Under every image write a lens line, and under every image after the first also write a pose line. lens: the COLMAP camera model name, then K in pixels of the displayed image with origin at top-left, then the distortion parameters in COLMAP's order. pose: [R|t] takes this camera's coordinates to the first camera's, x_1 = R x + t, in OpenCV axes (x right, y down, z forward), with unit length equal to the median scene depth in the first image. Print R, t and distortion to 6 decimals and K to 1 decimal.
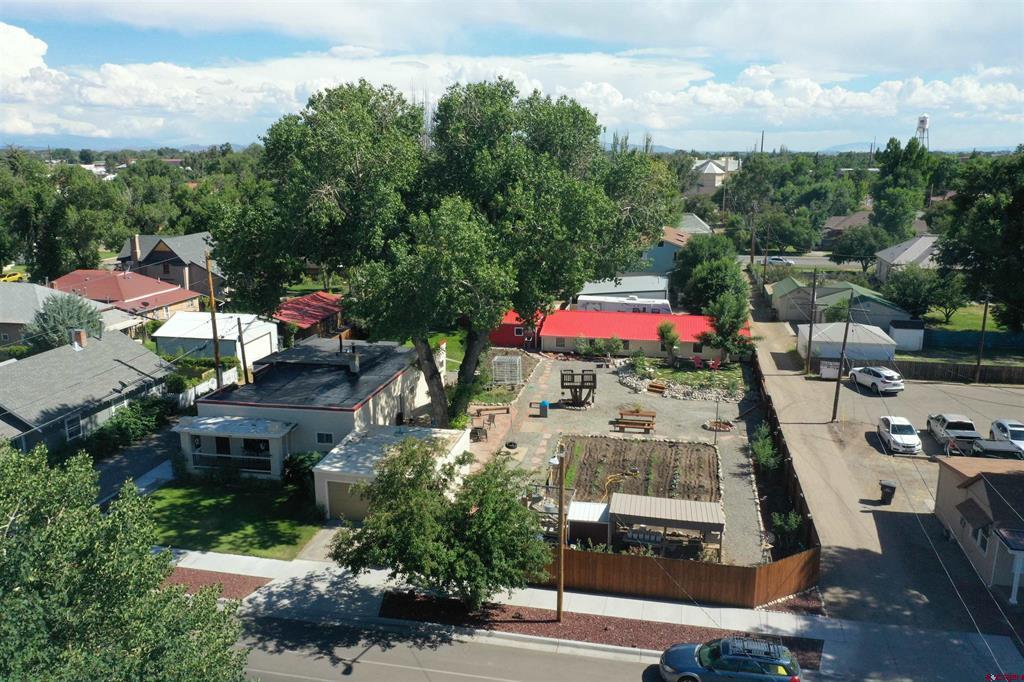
lens RADIAL K [[798.7, 0, 512.0], [0, 798.7, 341.0], [0, 0, 1]] dist [-0.006317, 0.006367]
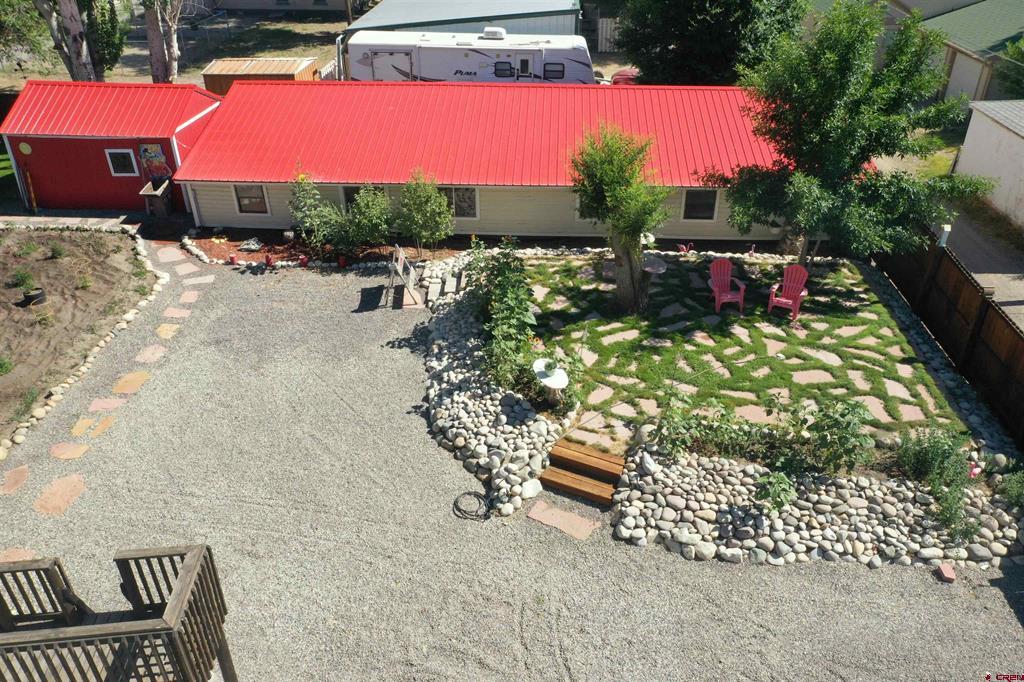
lens RADIAL K [[798.7, 0, 512.0], [0, 798.7, 341.0], [0, 0, 1]] dist [-0.006317, 0.006367]
pose [[0.989304, -0.078440, 0.122985, 0.126497], [0.036936, 0.950340, 0.309012, -0.039940], [-0.141117, -0.301165, 0.943073, 0.742873]]
